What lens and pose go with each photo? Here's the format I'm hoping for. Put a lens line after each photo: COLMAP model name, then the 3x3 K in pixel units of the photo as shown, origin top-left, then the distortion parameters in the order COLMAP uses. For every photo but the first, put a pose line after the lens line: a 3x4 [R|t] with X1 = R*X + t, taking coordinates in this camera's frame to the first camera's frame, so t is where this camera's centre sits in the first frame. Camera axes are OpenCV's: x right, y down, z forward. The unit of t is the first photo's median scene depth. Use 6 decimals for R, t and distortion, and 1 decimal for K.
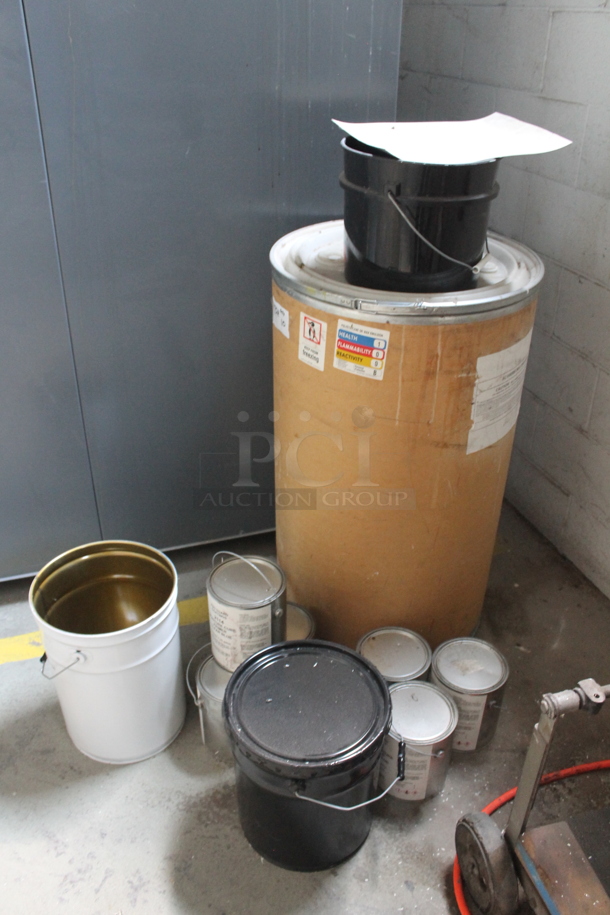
lens RADIAL K [[781.3, 0, 299.4], [0, 781.3, 457.4], [0, 0, 1]] dist [-0.162227, 0.135806]
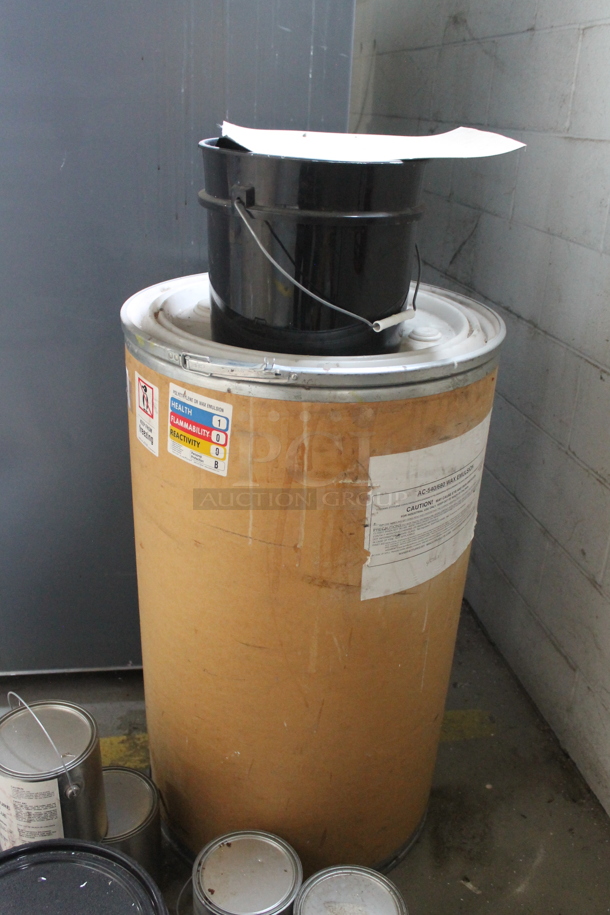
lens RADIAL K [[822.3, 0, 304.7], [0, 822.3, 463.6], [0, 0, 1]] dist [-0.150680, 0.126327]
pose [[0.987082, 0.099406, -0.125649, 0.242539], [-0.115094, 0.985524, -0.124479, -0.026543], [0.111456, 0.137332, 0.984234, 0.274499]]
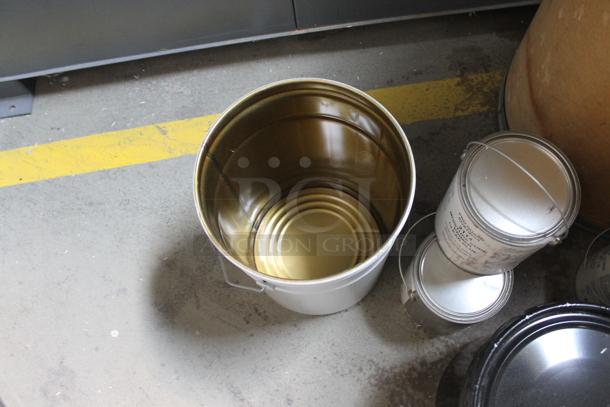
lens RADIAL K [[520.9, 0, 305.2], [0, 520.9, 202.3], [0, 0, 1]] dist [-0.162227, 0.135806]
pose [[0.977246, 0.161194, -0.137863, -0.185298], [-0.036988, 0.769518, 0.637553, -0.098543], [0.208858, -0.617947, 0.757971, 0.643136]]
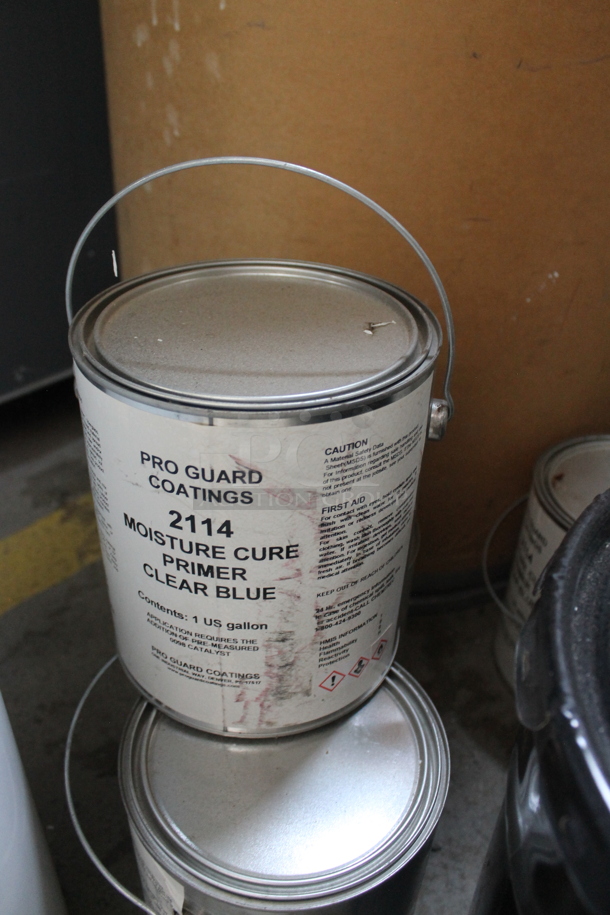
lens RADIAL K [[755.6, 0, 302.0], [0, 755.6, 458.0], [0, 0, 1]] dist [-0.070171, 0.001226]
pose [[0.874759, -0.254792, 0.412162, -0.156759], [0.234318, 0.966957, 0.100449, 0.180433], [-0.424137, 0.008709, 0.905556, 0.817531]]
